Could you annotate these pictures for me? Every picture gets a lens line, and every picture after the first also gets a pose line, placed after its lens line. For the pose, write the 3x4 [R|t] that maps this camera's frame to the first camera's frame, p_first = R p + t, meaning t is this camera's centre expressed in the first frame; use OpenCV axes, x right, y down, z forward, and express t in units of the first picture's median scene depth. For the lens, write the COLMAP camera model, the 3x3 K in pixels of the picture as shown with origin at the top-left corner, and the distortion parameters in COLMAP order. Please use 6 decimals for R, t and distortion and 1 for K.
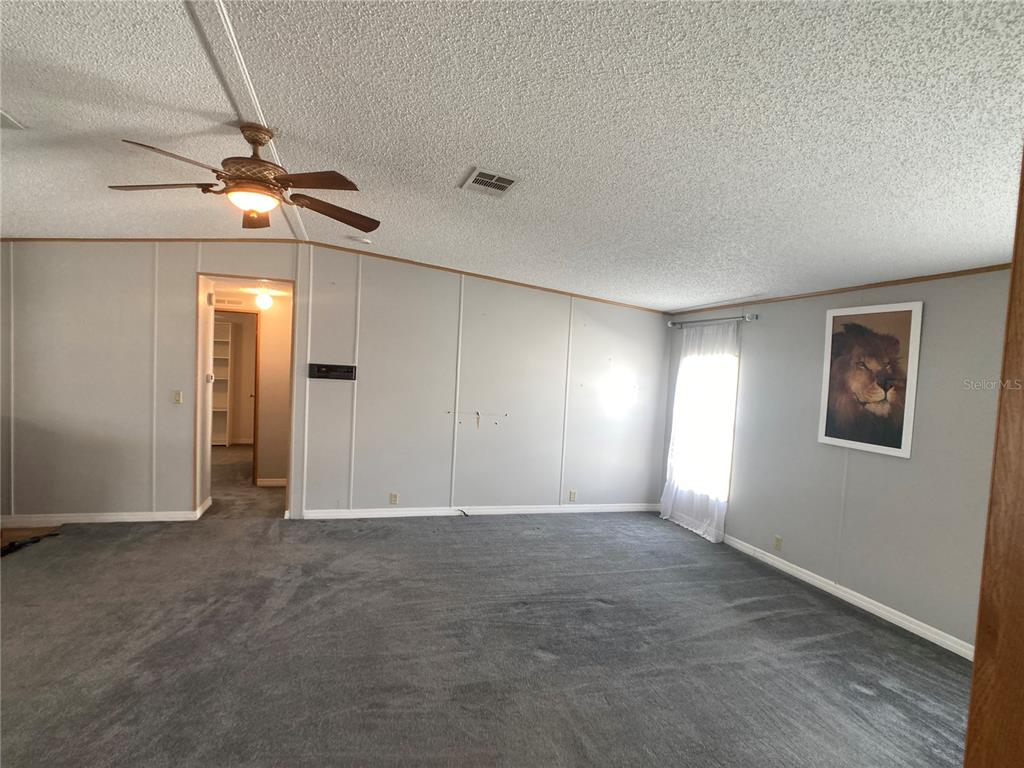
lens RADIAL K [[541.2, 0, 500.9], [0, 541.2, 397.4], [0, 0, 1]] dist [-0.035778, 0.015368]
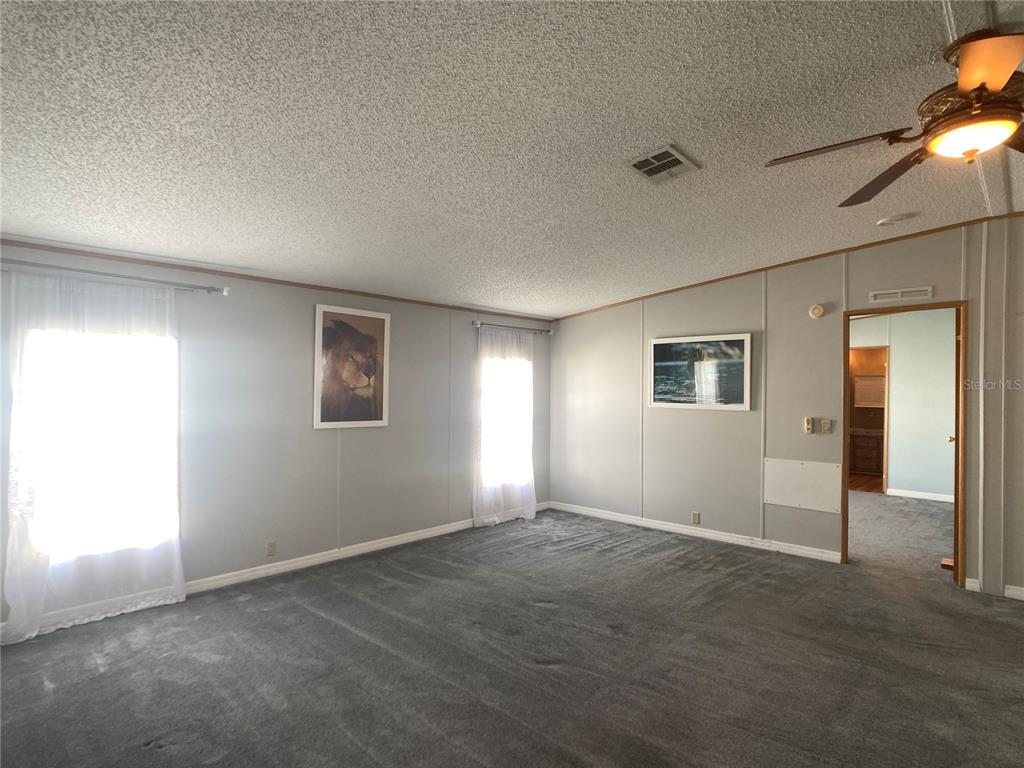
lens RADIAL K [[541.2, 0, 491.0], [0, 541.2, 393.9], [0, 0, 1]] dist [-0.035778, 0.015368]
pose [[-0.495760, -0.054668, 0.866737, -0.503456], [0.017094, 0.997209, 0.072674, -0.057470], [-0.868291, 0.050845, -0.493442, 1.249608]]
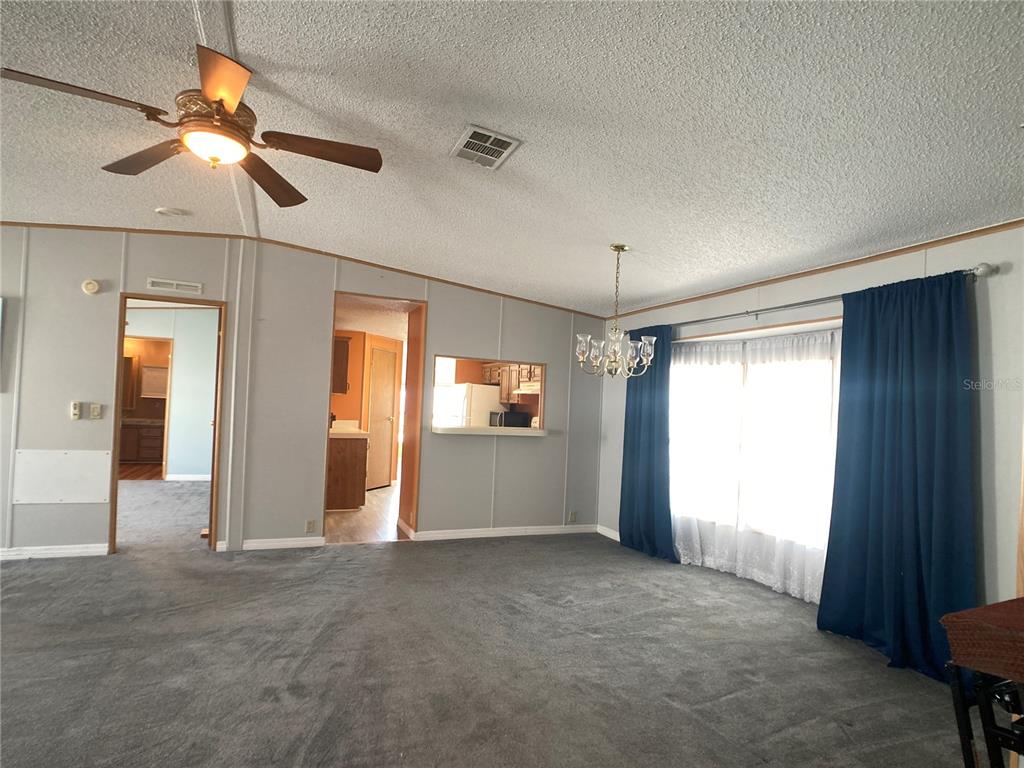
lens RADIAL K [[546.1, 0, 493.2], [0, 546.1, 392.0], [0, 0, 1]] dist [-0.031978, 0.009006]
pose [[-0.988664, -0.094812, -0.116422, -0.527298], [-0.098865, 0.994662, 0.029537, -0.042718], [0.113000, 0.040713, -0.992761, 1.222787]]
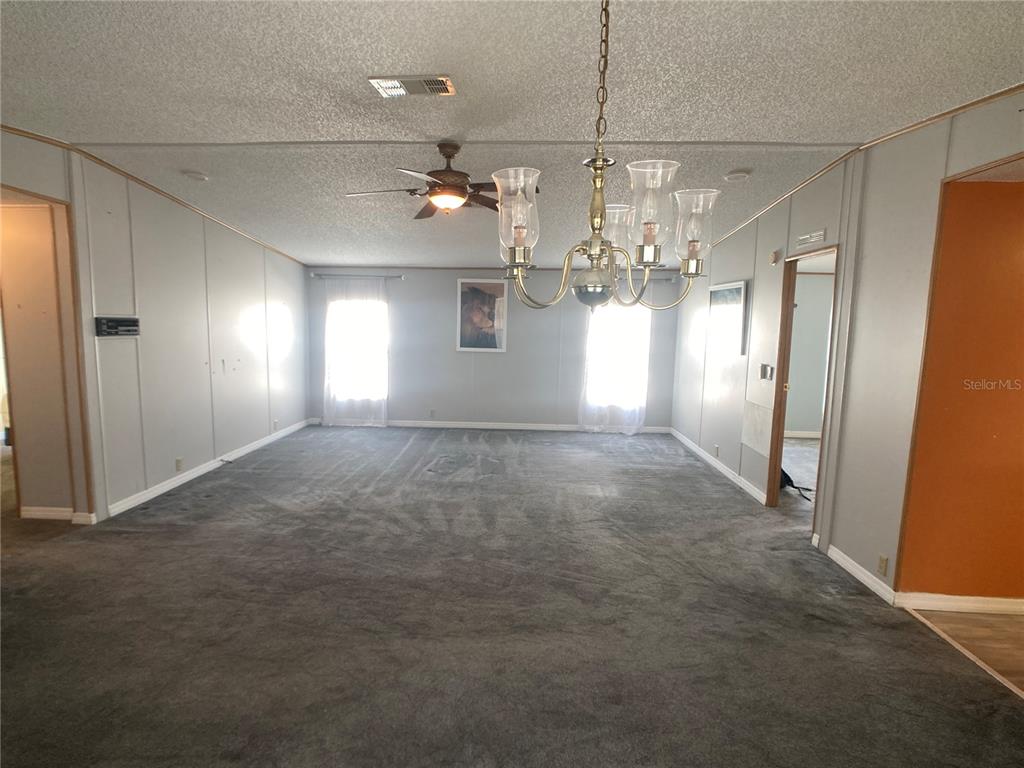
lens RADIAL K [[541.2, 0, 505.4], [0, 541.2, 383.7], [0, 0, 1]] dist [-0.035778, 0.015368]
pose [[0.309709, -0.149655, 0.938980, -1.136868], [0.046852, 0.988738, 0.142132, -0.063266], [-0.949676, -0.000027, 0.313233, 0.268452]]
